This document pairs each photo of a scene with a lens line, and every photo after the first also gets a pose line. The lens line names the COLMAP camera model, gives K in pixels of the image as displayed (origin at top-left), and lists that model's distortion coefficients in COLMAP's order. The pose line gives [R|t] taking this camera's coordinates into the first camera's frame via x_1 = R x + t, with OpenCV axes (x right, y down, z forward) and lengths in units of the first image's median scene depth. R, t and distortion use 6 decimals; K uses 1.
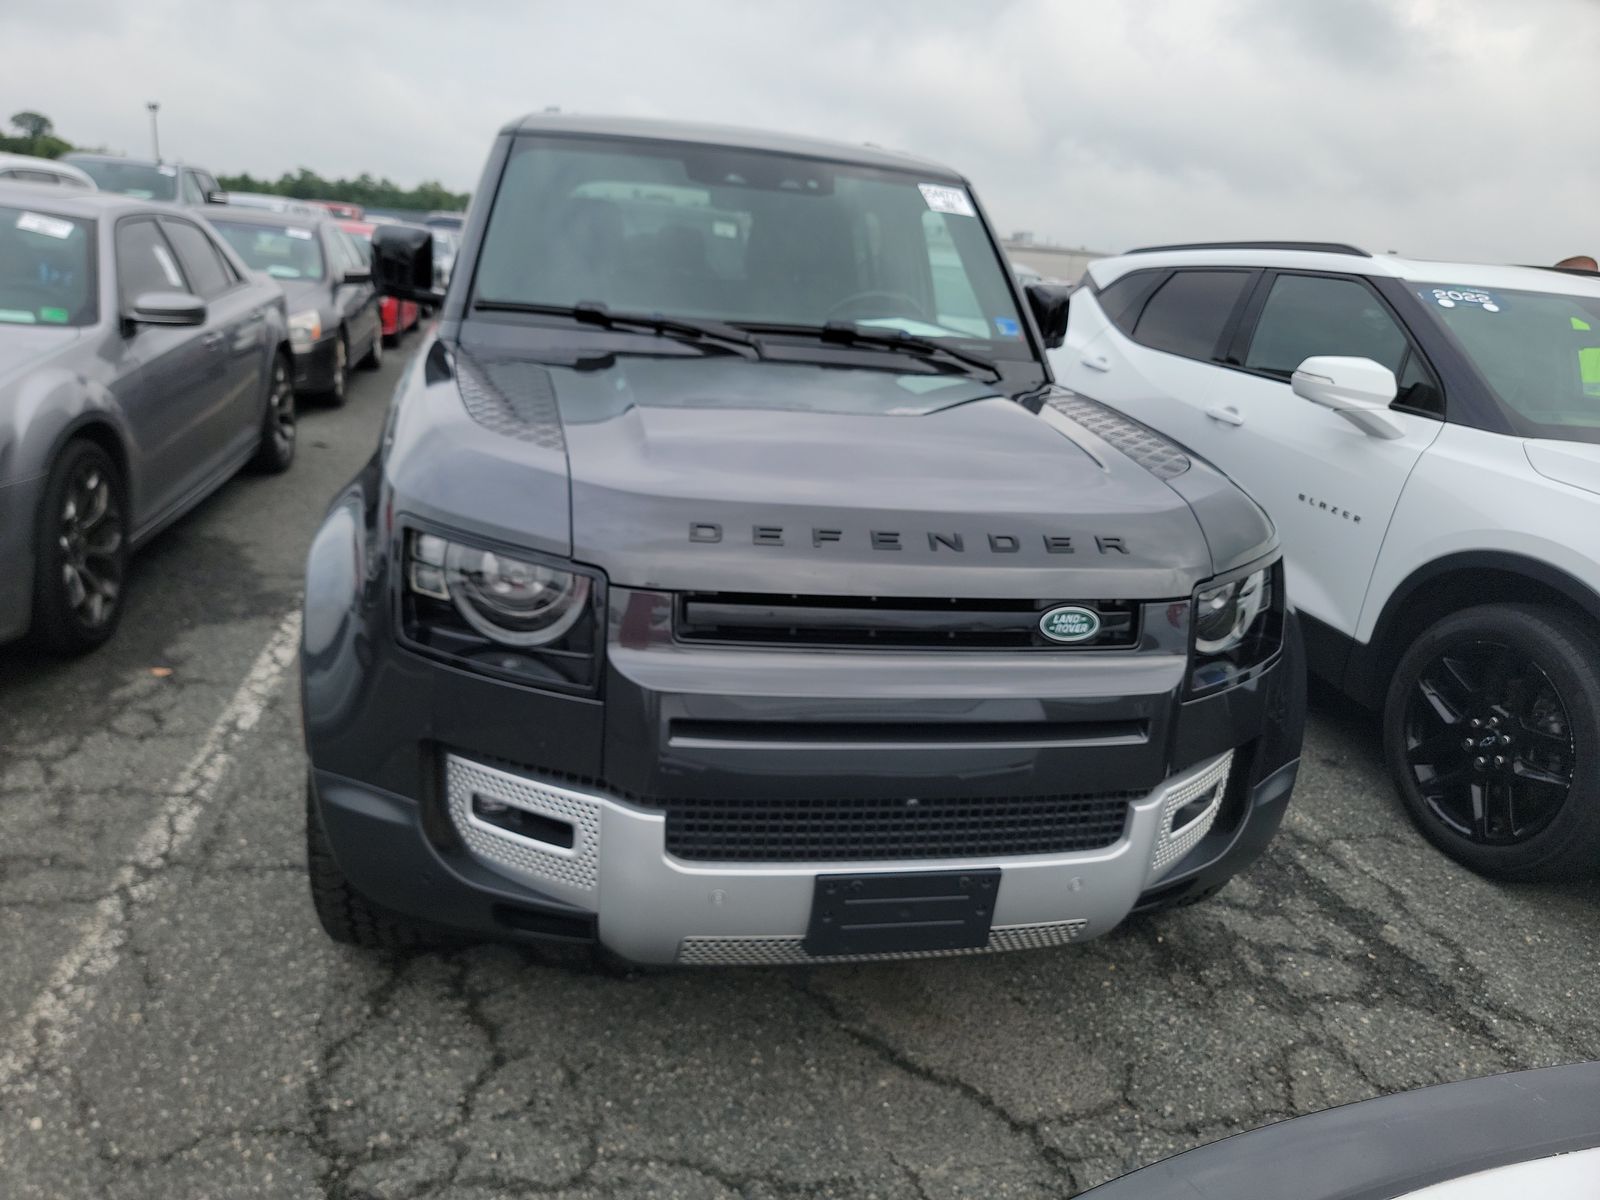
lens RADIAL K [[1134.3, 0, 794.1], [0, 1134.3, 607.6], [0, 0, 1]] dist [0.058680, -0.051553]
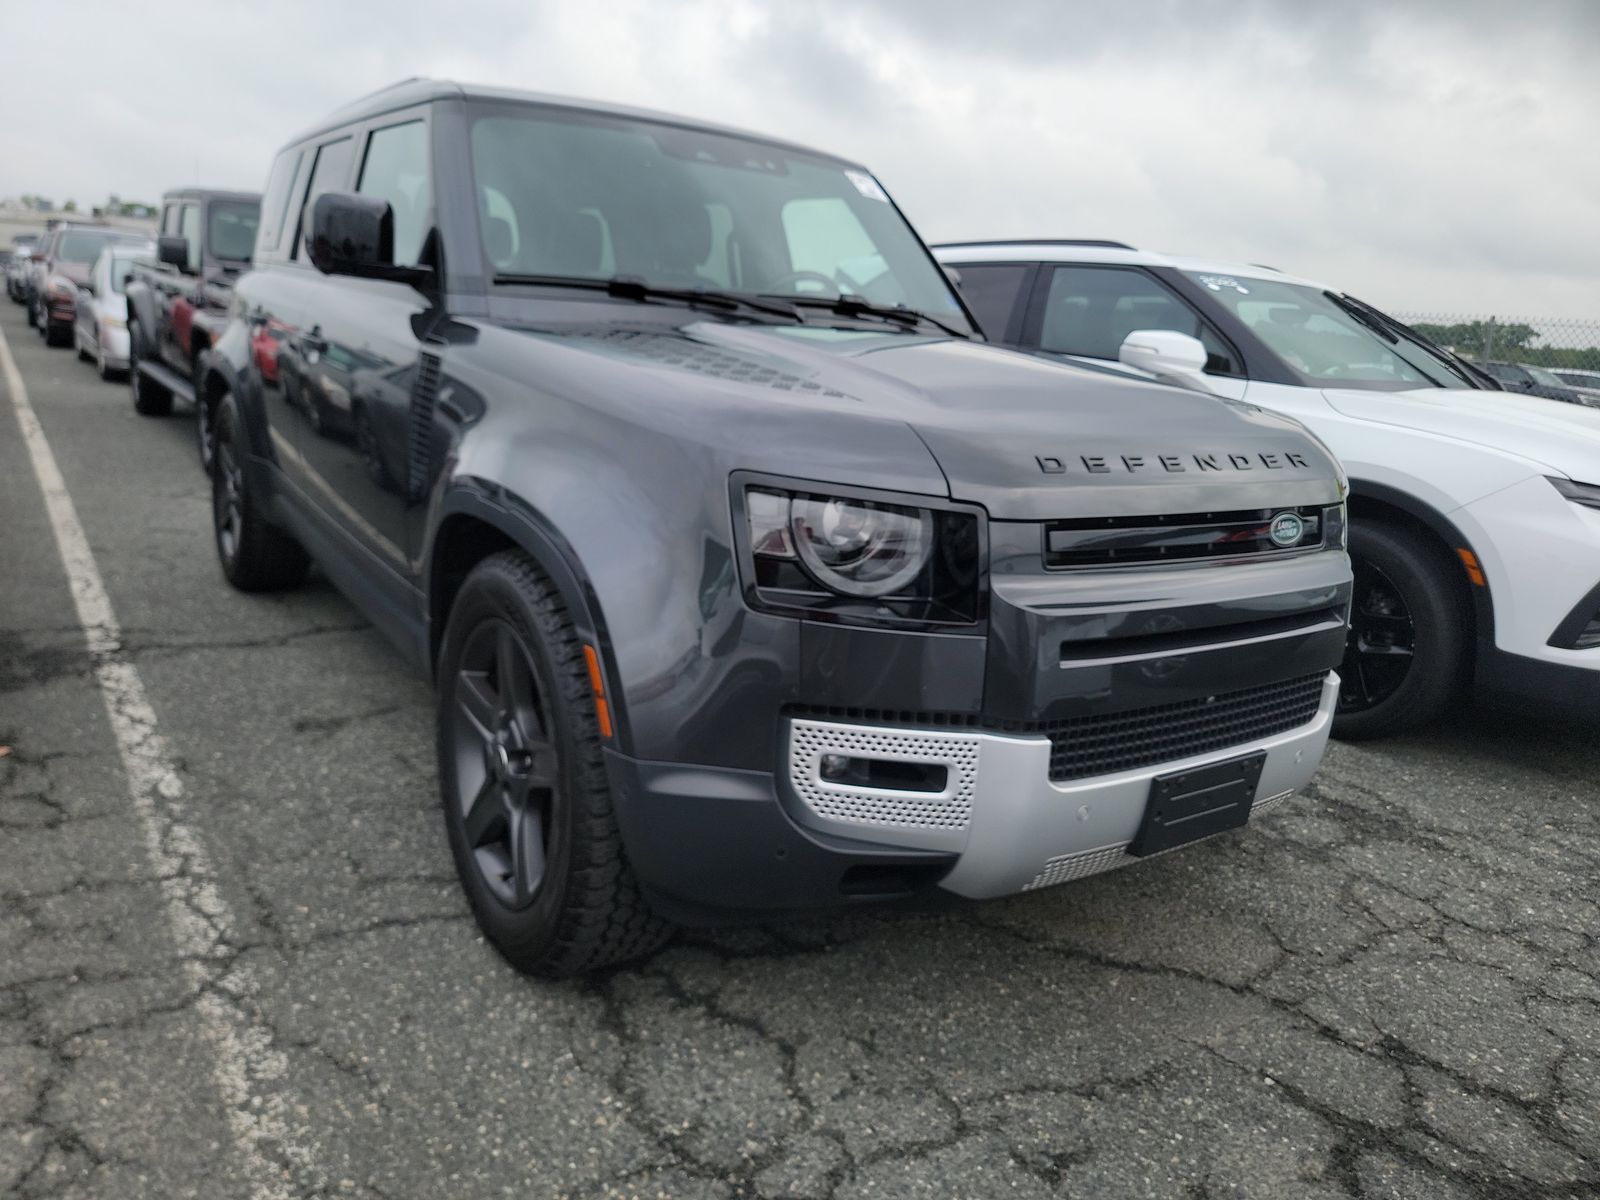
lens RADIAL K [[1134.3, 0, 797.9], [0, 1134.3, 589.5], [0, 0, 1]] dist [0.058680, -0.051553]
pose [[0.922284, -0.101436, 0.372965, -0.567699], [0.112795, 0.993580, -0.008699, 0.025345], [-0.369688, 0.050092, 0.927805, 0.097384]]
